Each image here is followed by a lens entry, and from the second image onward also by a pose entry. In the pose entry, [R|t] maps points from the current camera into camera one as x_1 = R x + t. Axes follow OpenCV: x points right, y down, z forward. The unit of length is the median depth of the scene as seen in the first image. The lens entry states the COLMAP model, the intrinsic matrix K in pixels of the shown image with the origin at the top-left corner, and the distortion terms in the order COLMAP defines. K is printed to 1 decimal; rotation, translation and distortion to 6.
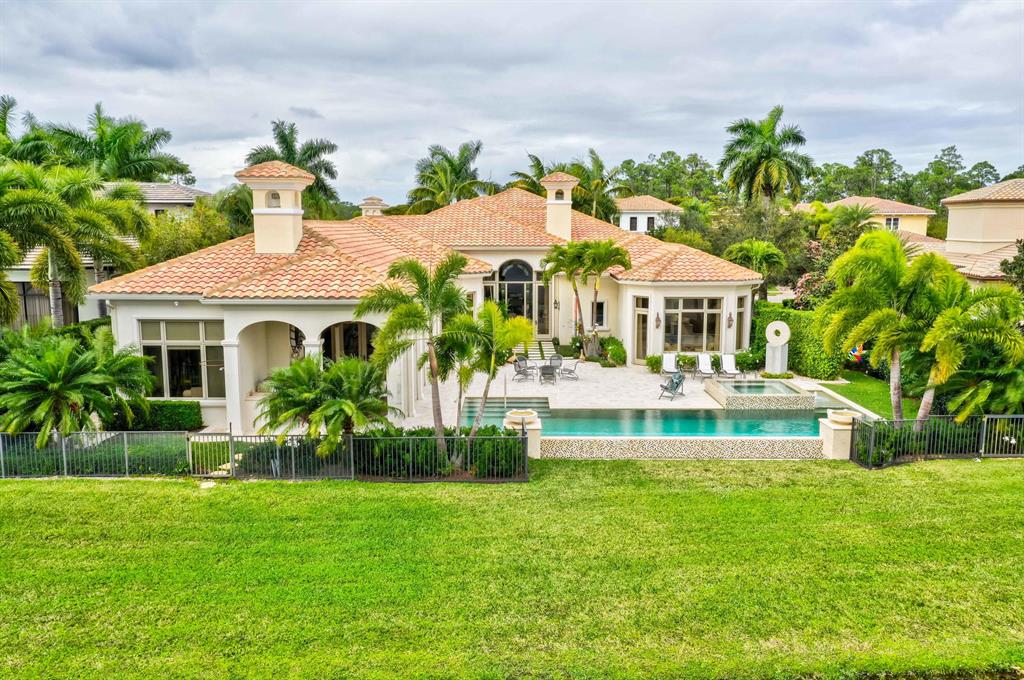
lens RADIAL K [[811.1, 0, 512.0], [0, 811.1, 340.0], [0, 0, 1]] dist [0.020150, 0.001283]
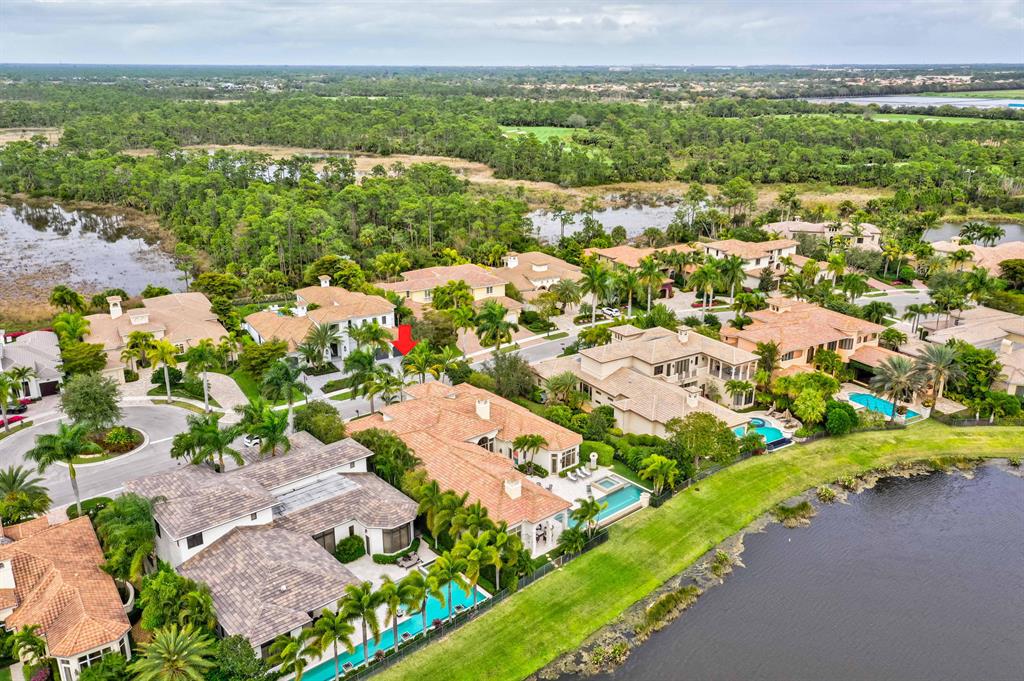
lens RADIAL K [[811.1, 0, 512.0], [0, 811.1, 340.5], [0, 0, 1]] dist [0.020150, 0.001283]
pose [[0.754950, -0.211335, 0.620796, -2.396026], [0.090831, 0.971224, 0.220170, -1.571642], [-0.649461, -0.109830, 0.752421, -1.521117]]
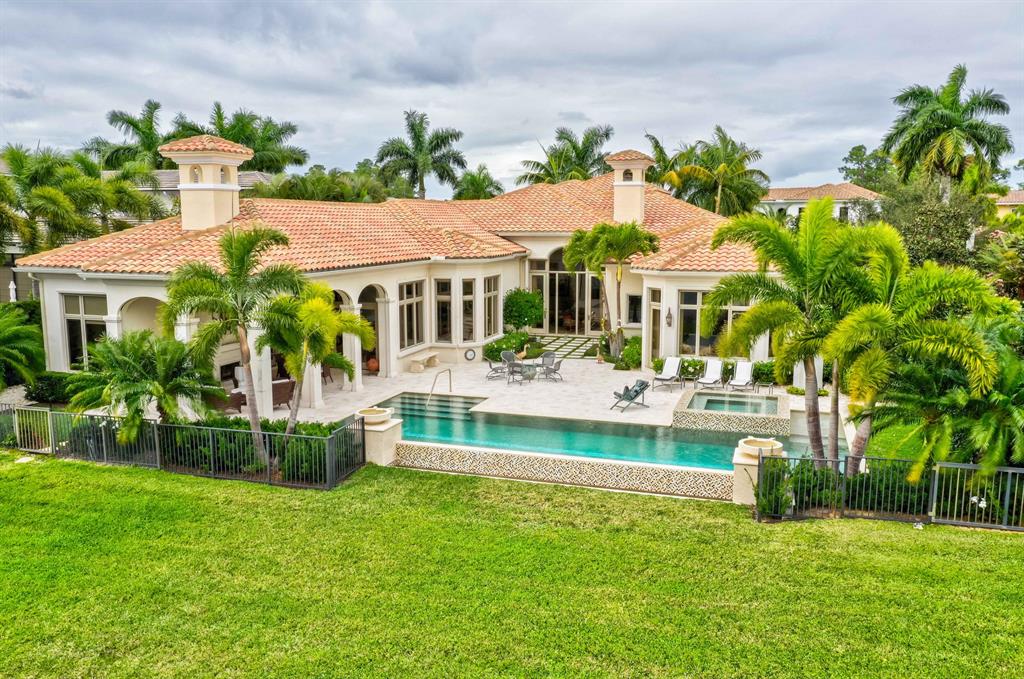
lens RADIAL K [[806.4, 0, 512.0], [0, 806.4, 339.5], [0, 0, 1]] dist [0.006067, 0.004582]
pose [[0.947588, 0.044171, -0.316428, 0.400245], [-0.044325, 0.998995, 0.006715, 0.000915], [0.316406, 0.007663, 0.948593, 0.216840]]
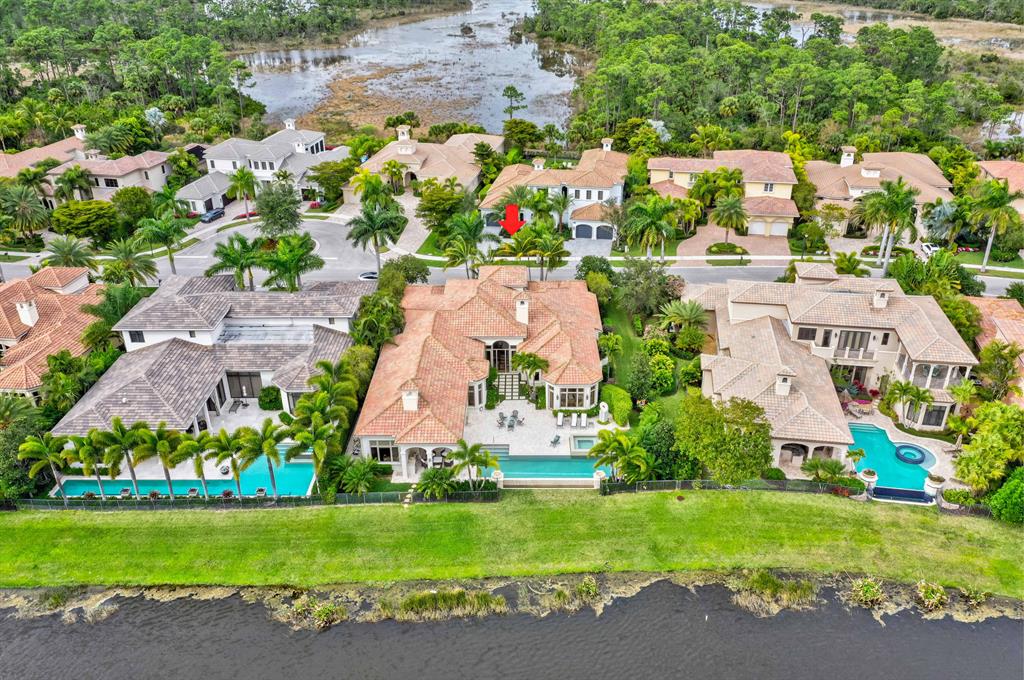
lens RADIAL K [[811.1, 0, 512.0], [0, 811.1, 340.0], [0, 0, 1]] dist [0.020150, 0.001283]
pose [[0.999865, -0.004247, -0.015860, 0.114929], [0.009295, 0.942693, 0.333532, -1.365816], [0.013535, -0.333635, 0.942605, -1.685969]]
